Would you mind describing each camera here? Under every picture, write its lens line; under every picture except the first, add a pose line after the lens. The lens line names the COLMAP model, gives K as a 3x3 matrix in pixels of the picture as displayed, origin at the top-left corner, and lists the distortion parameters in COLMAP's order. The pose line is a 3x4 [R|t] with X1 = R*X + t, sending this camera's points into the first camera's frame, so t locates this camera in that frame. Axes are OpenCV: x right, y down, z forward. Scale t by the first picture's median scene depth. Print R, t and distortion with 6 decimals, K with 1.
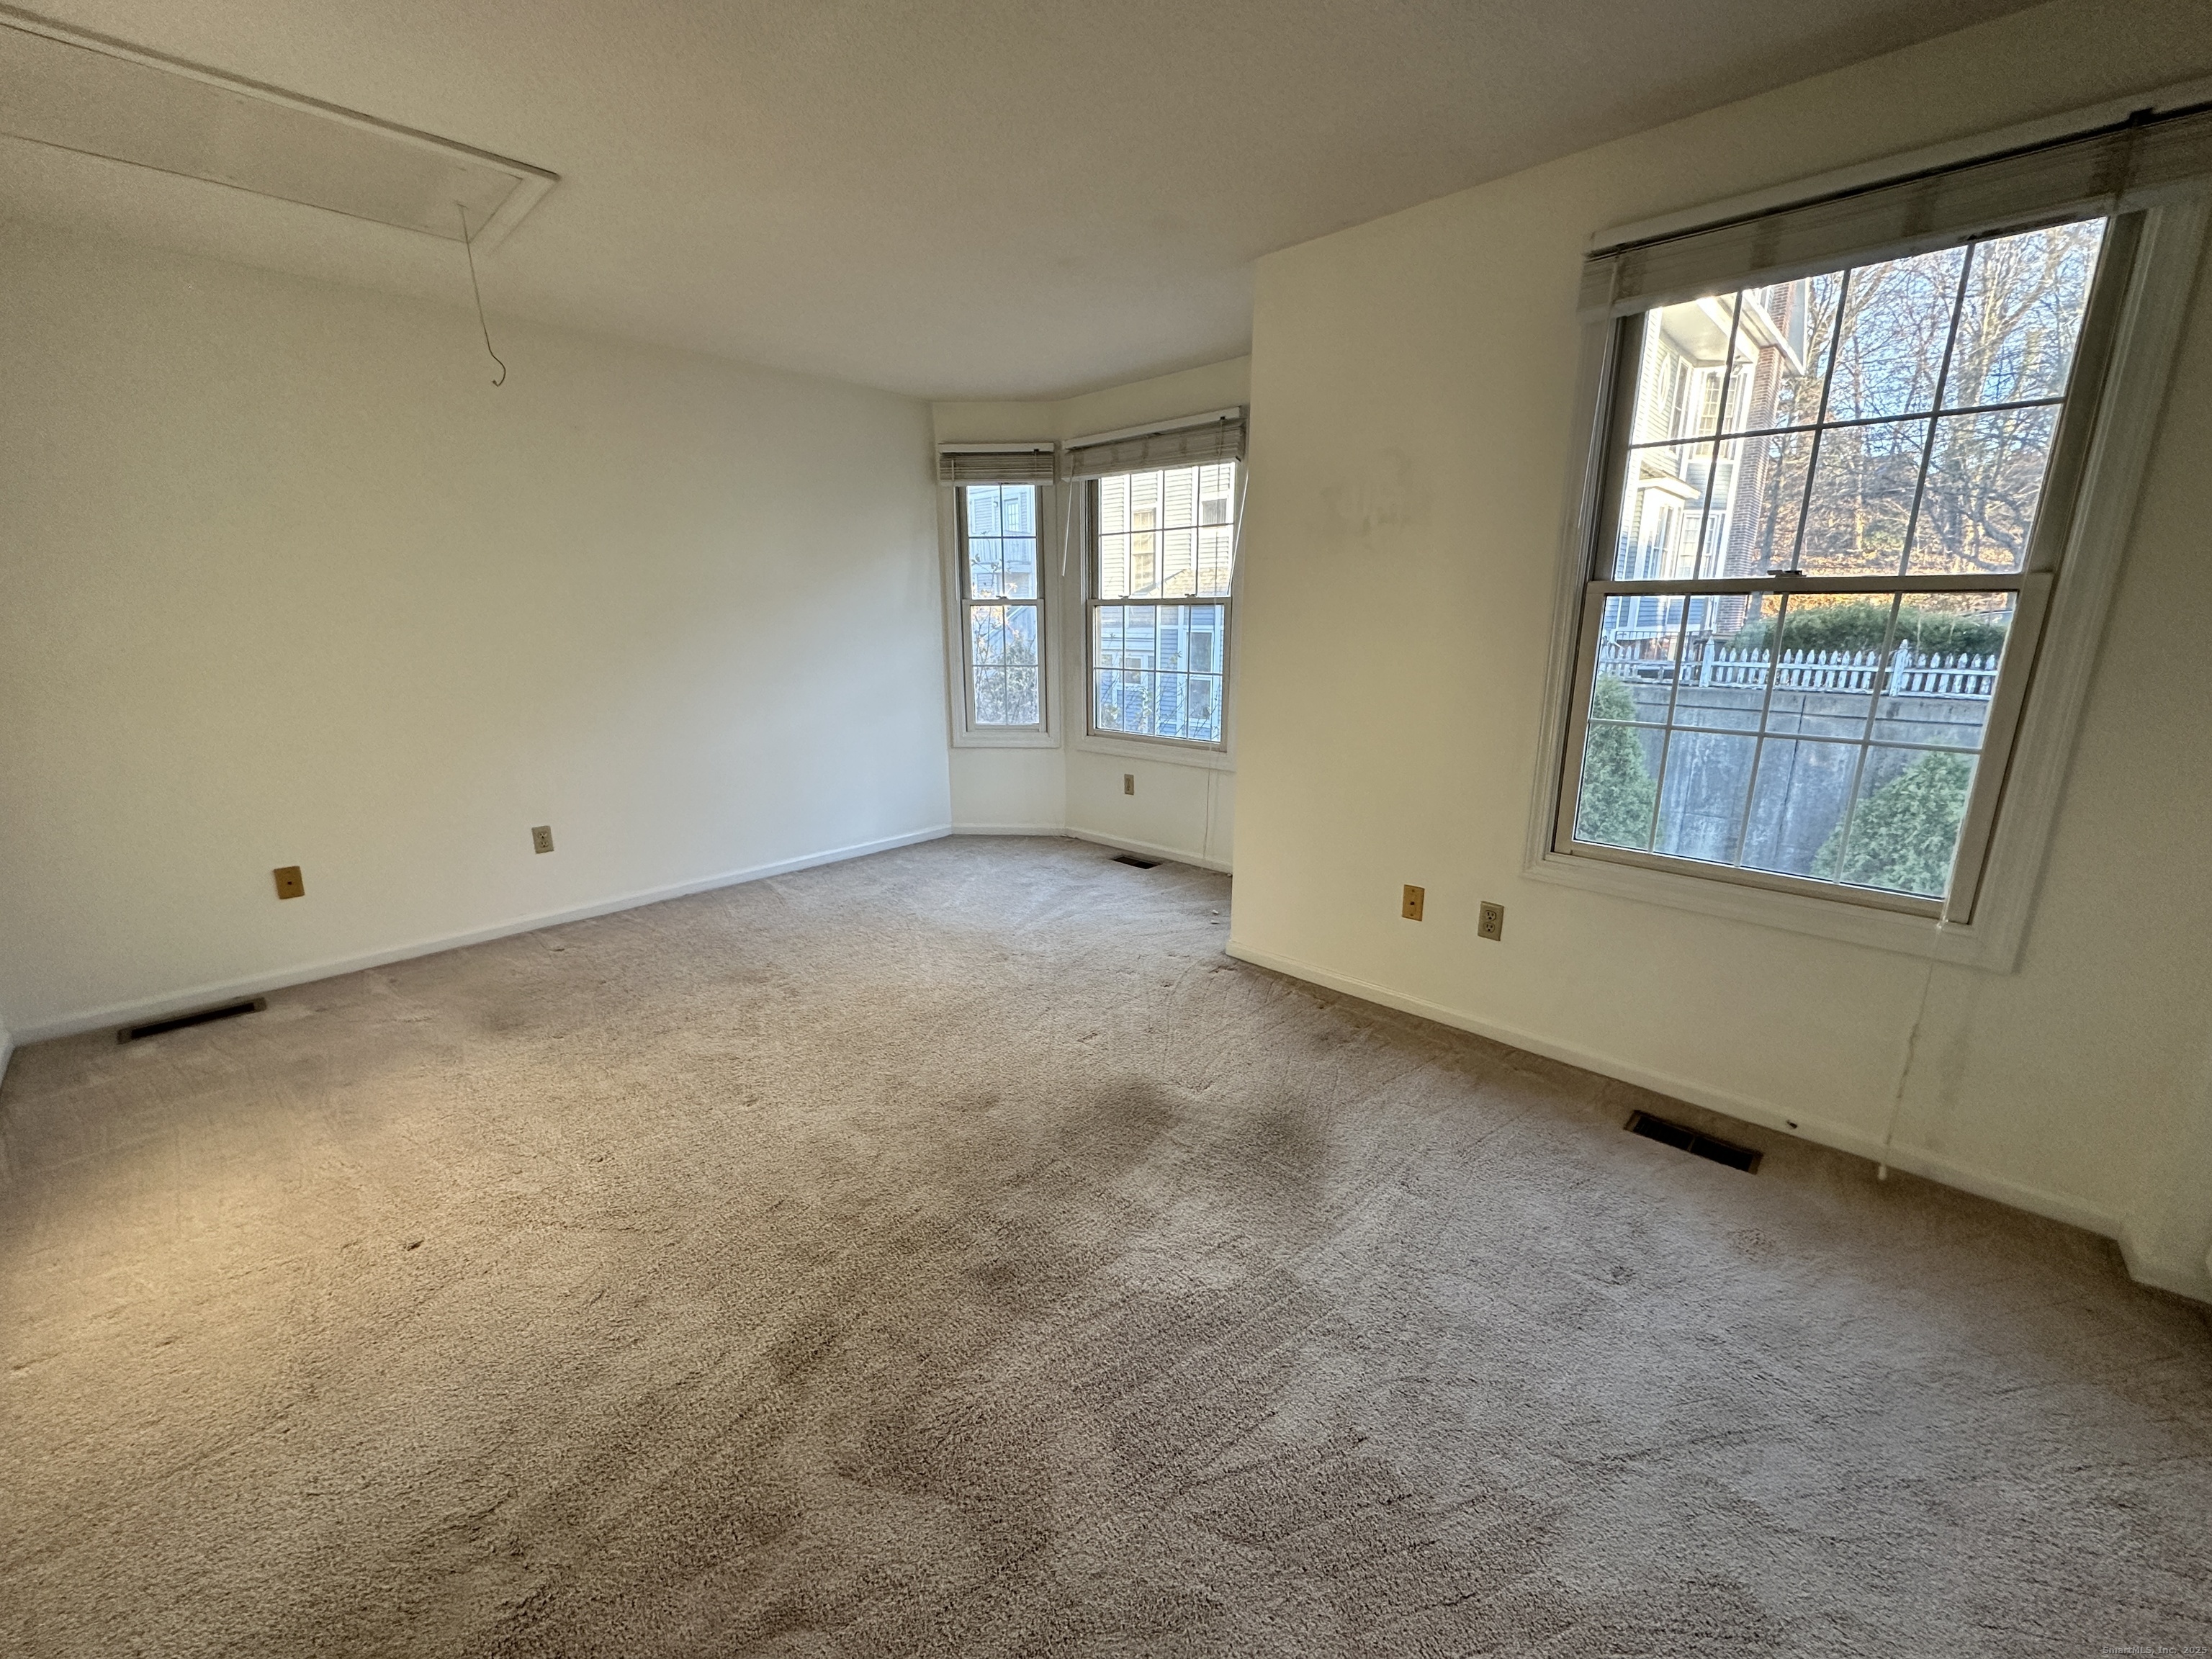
lens RADIAL K [[879.5, 0, 1104.4], [0, 879.5, 830.9], [0, 0, 1]] dist [-0.003589, 0.000877]
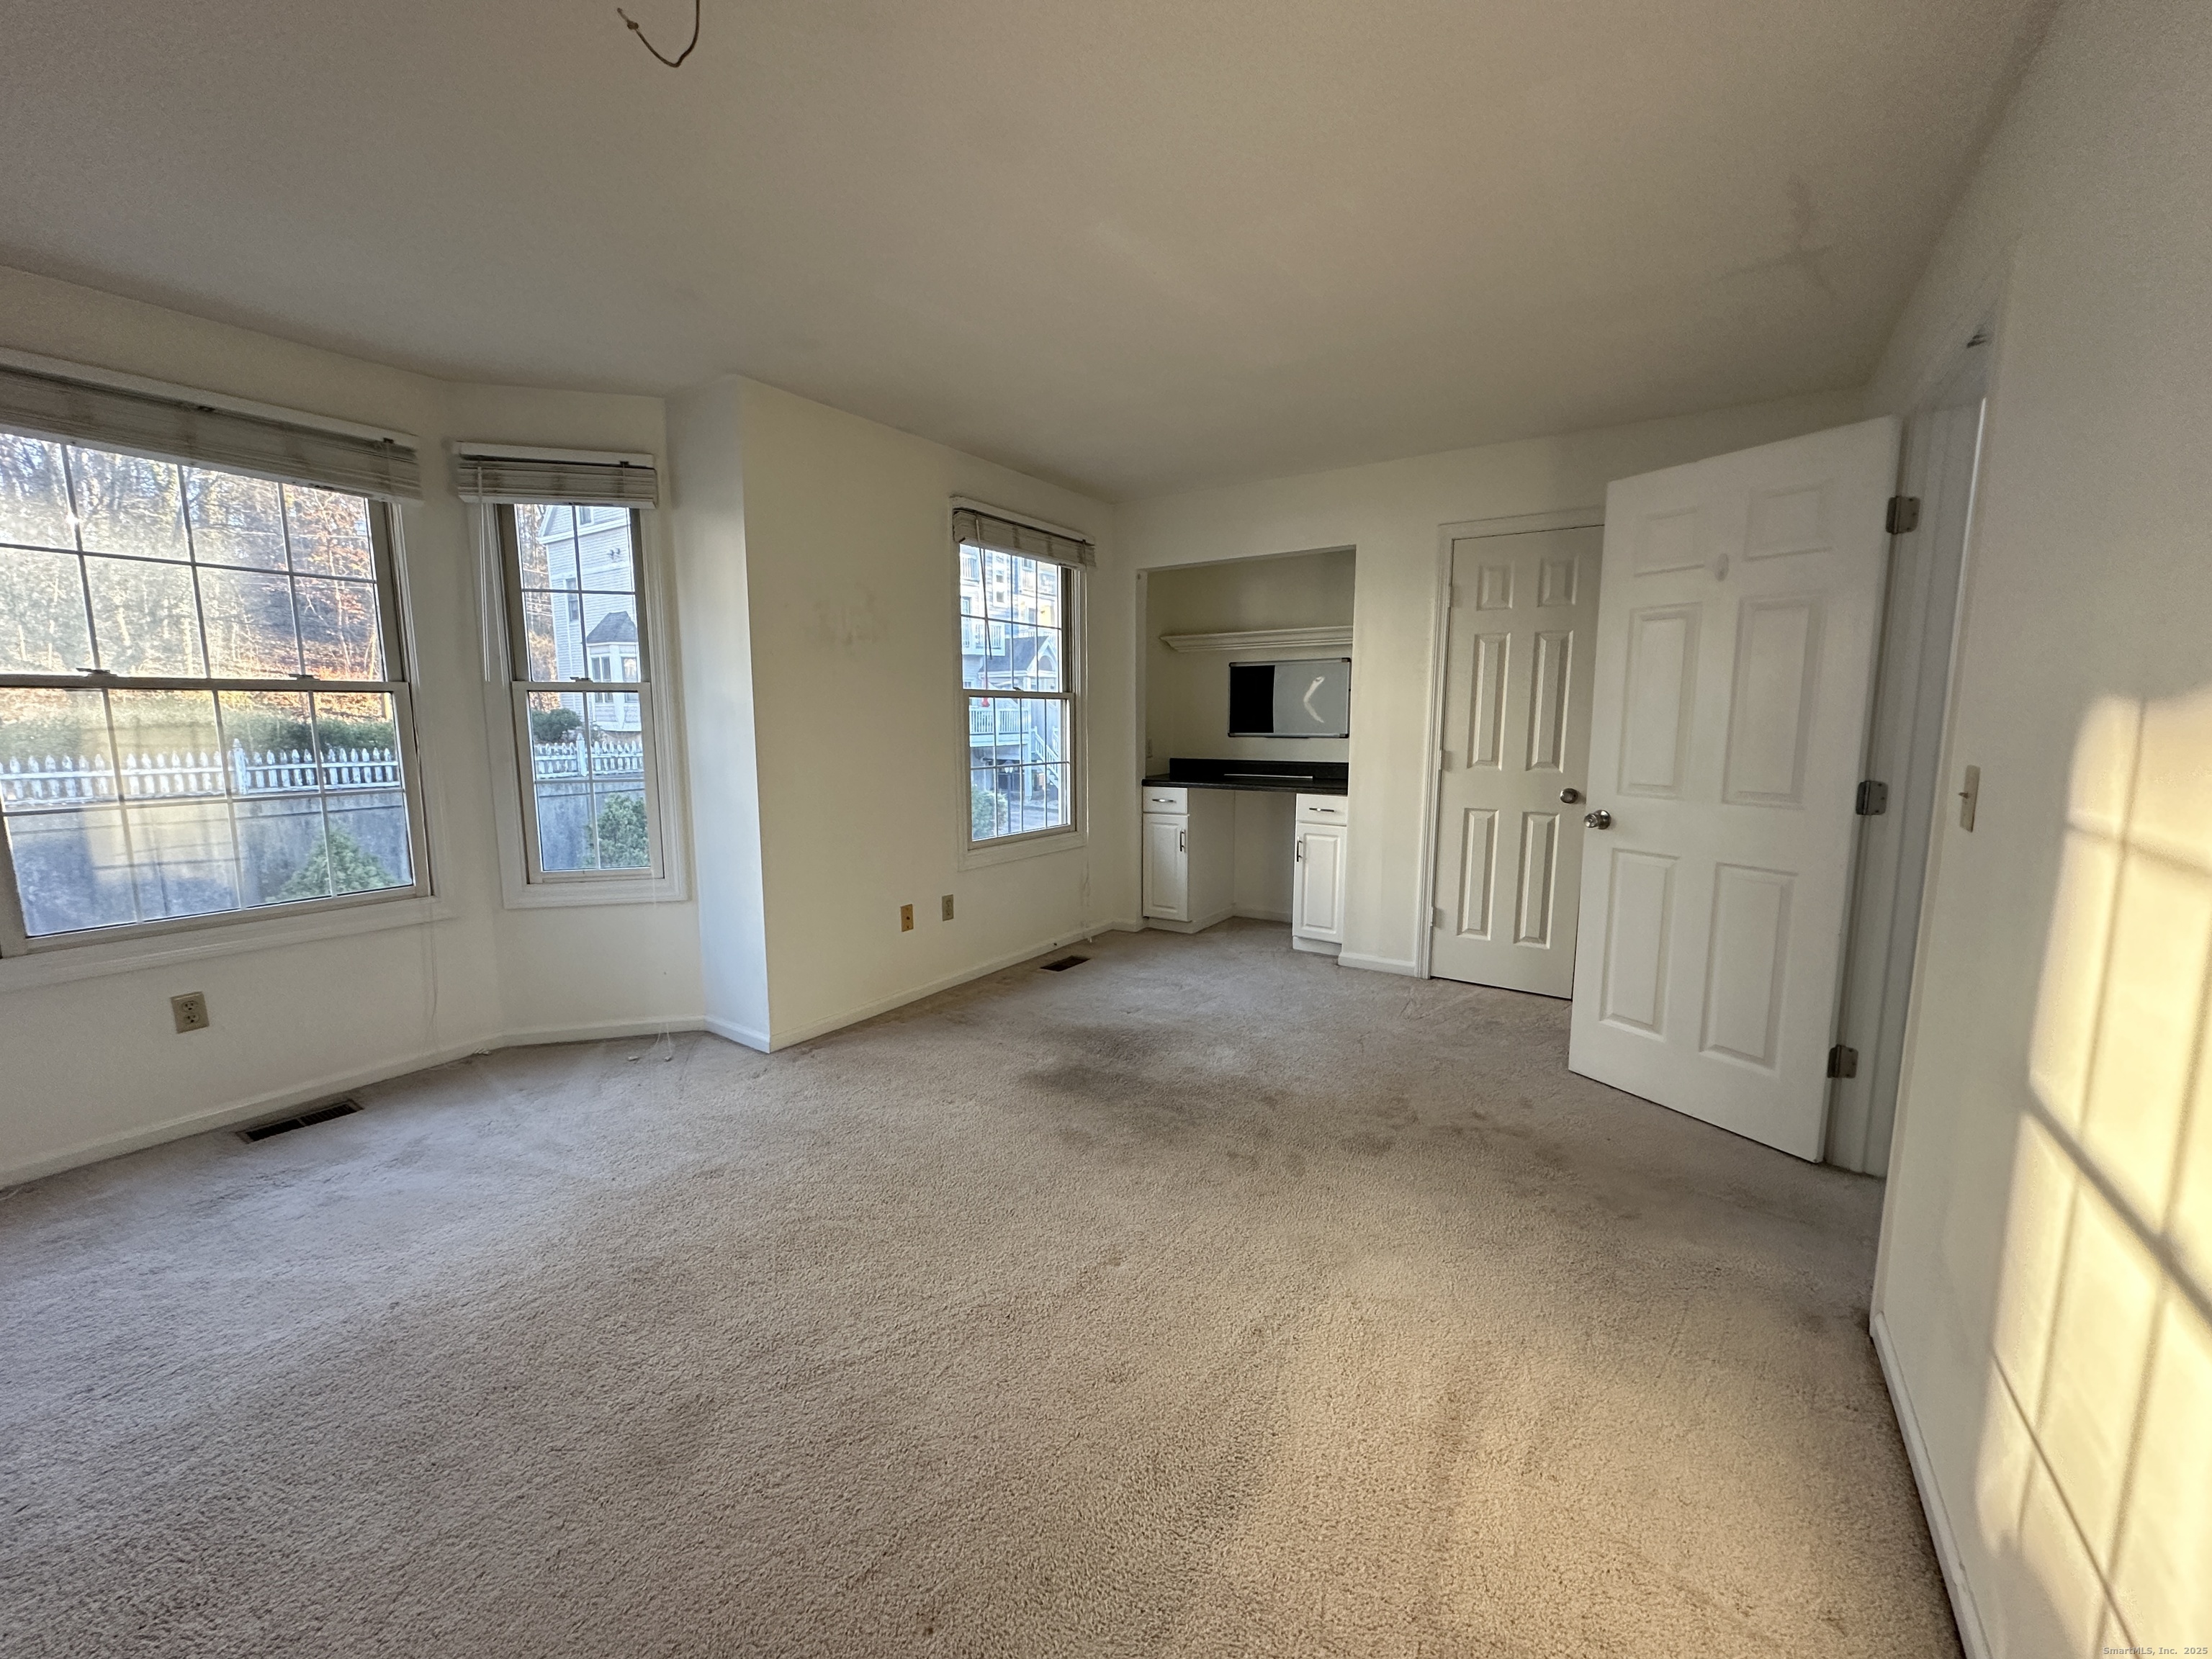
lens RADIAL K [[879.5, 0, 1104.4], [0, 879.5, 830.9], [0, 0, 1]] dist [-0.003589, 0.000877]
pose [[-0.171875, -0.128175, 0.976745, -0.817501], [0.237059, 0.956982, 0.167296, -0.163406], [-0.956170, 0.260300, -0.134096, 0.702474]]
